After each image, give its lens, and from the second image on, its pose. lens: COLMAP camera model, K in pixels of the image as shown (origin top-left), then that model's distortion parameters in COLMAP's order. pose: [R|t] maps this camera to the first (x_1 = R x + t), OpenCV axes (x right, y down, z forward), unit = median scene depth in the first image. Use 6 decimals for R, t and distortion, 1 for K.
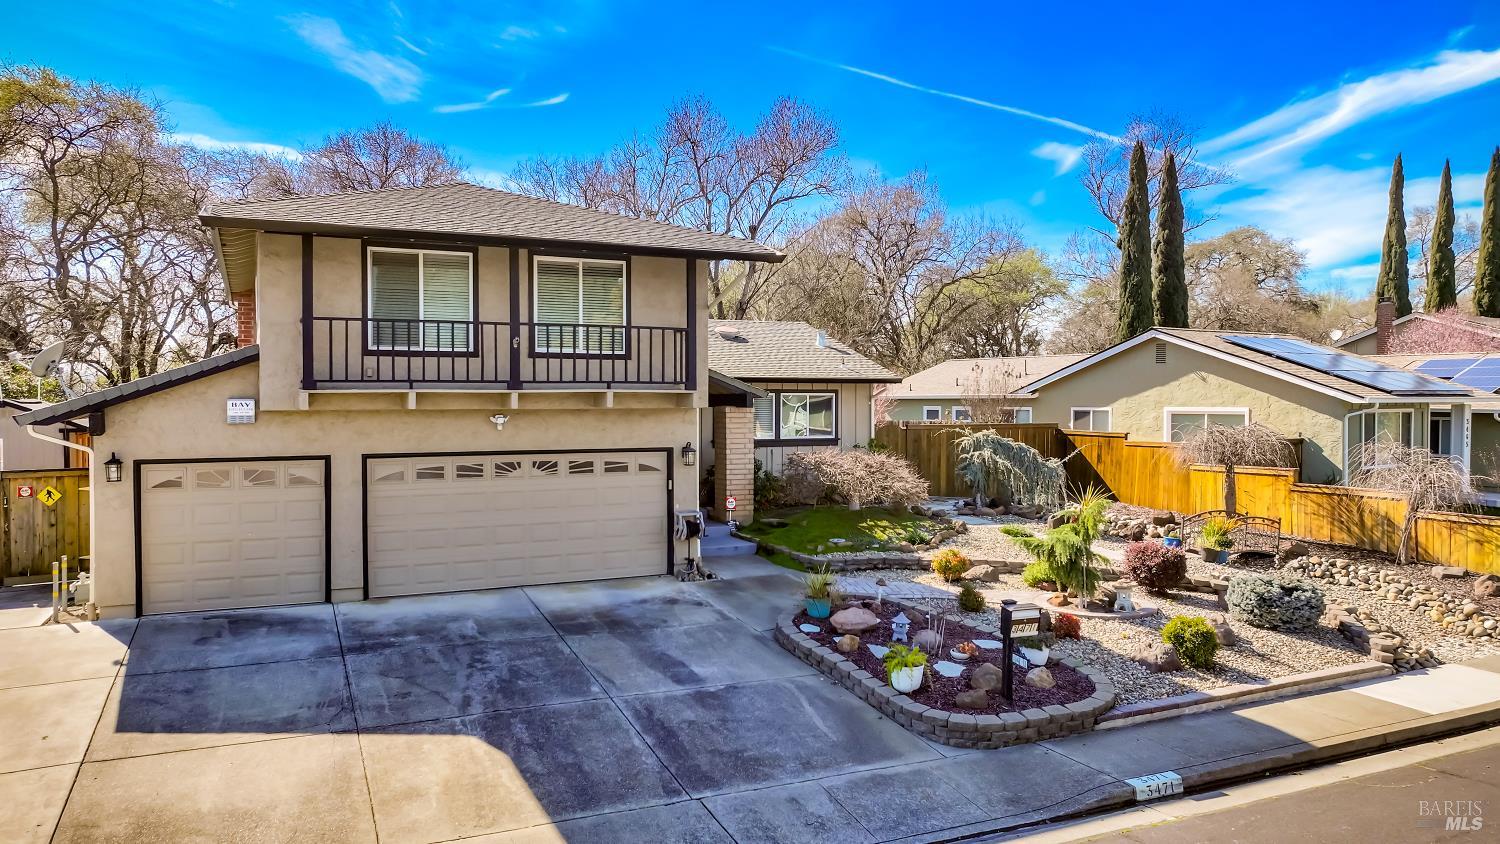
lens RADIAL K [[1051.8, 0, 749.9], [0, 1051.8, 403.6], [0, 0, 1]] dist [0.000288, 0.001475]
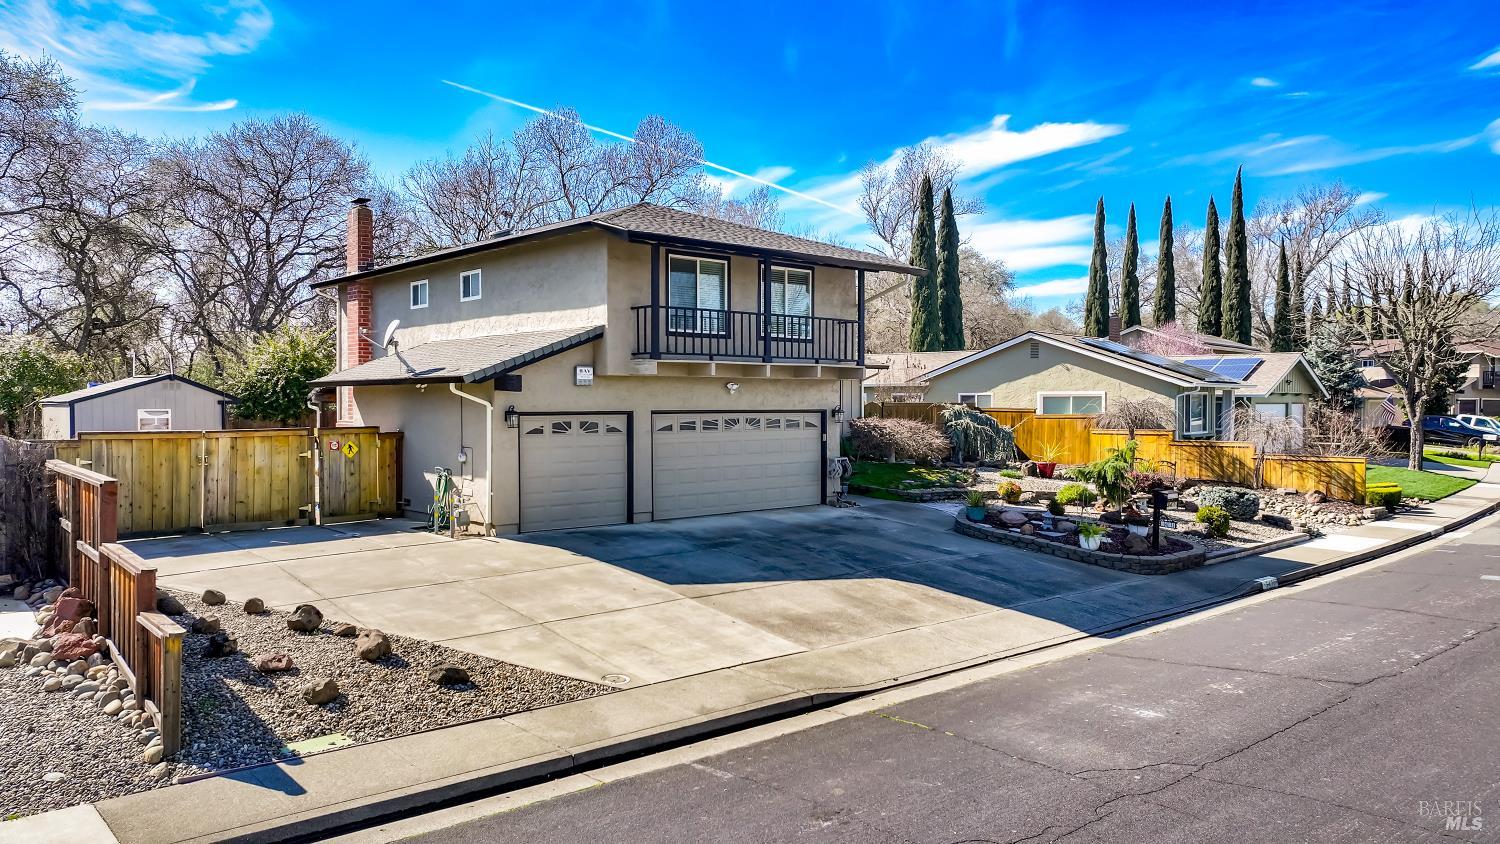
lens RADIAL K [[1051.8, 0, 749.9], [0, 1051.8, 403.6], [0, 0, 1]] dist [0.000288, 0.001475]
pose [[0.957850, 0.001970, 0.287261, -0.621862], [-0.001300, 0.999996, -0.002525, 0.041966], [-0.287264, 0.002045, 0.957849, -0.295883]]
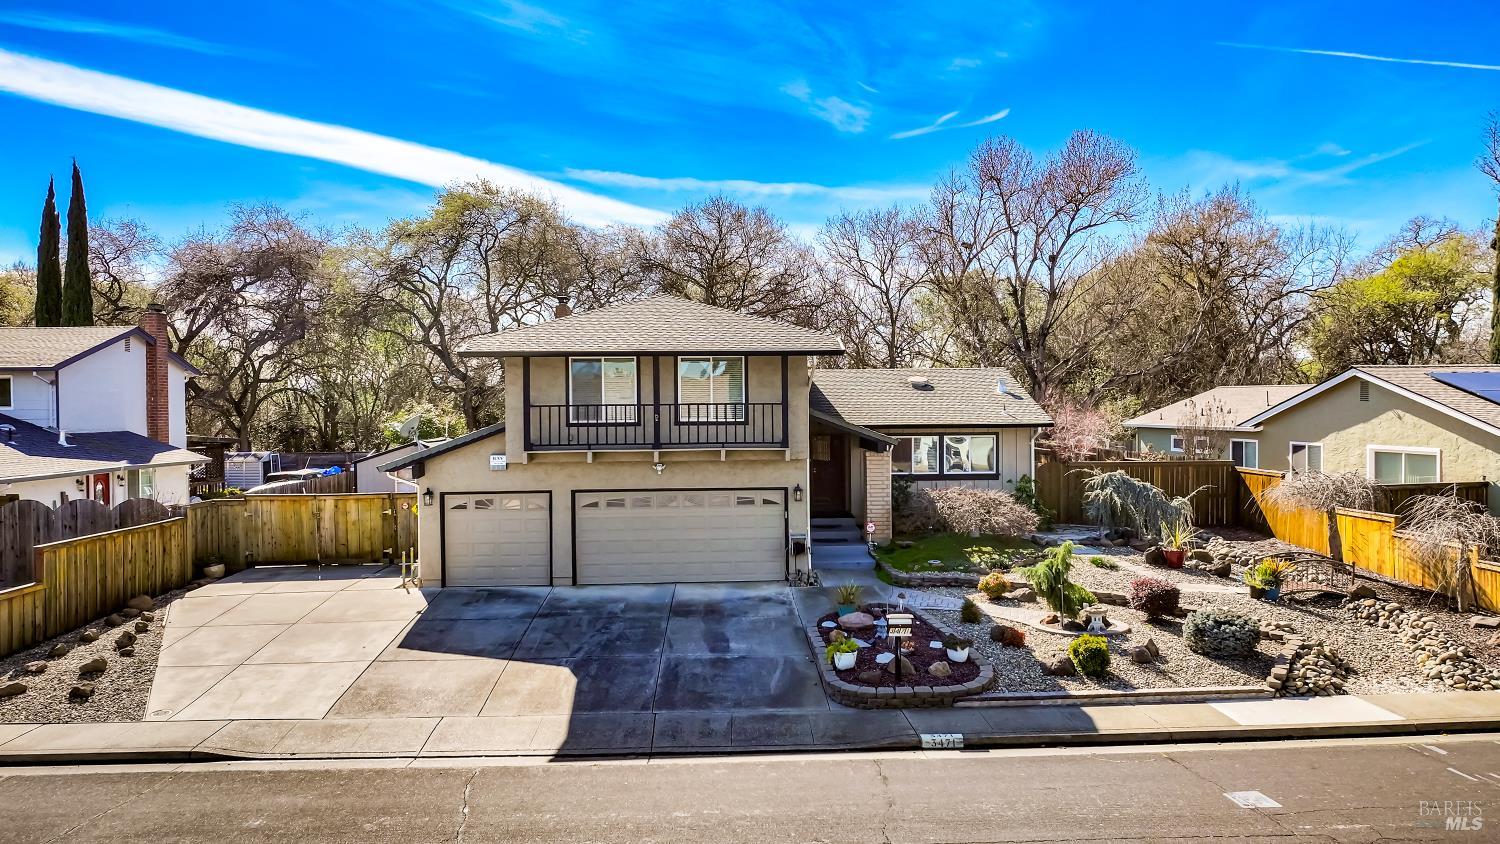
lens RADIAL K [[1057.0, 0, 751.9], [0, 1057.0, 416.1], [0, 0, 1]] dist [0.004567, 0.003511]
pose [[0.921527, -0.001677, -0.388311, 0.463680], [0.006163, 0.999928, 0.010307, -0.072424], [0.388266, -0.011891, 0.921471, -0.306975]]
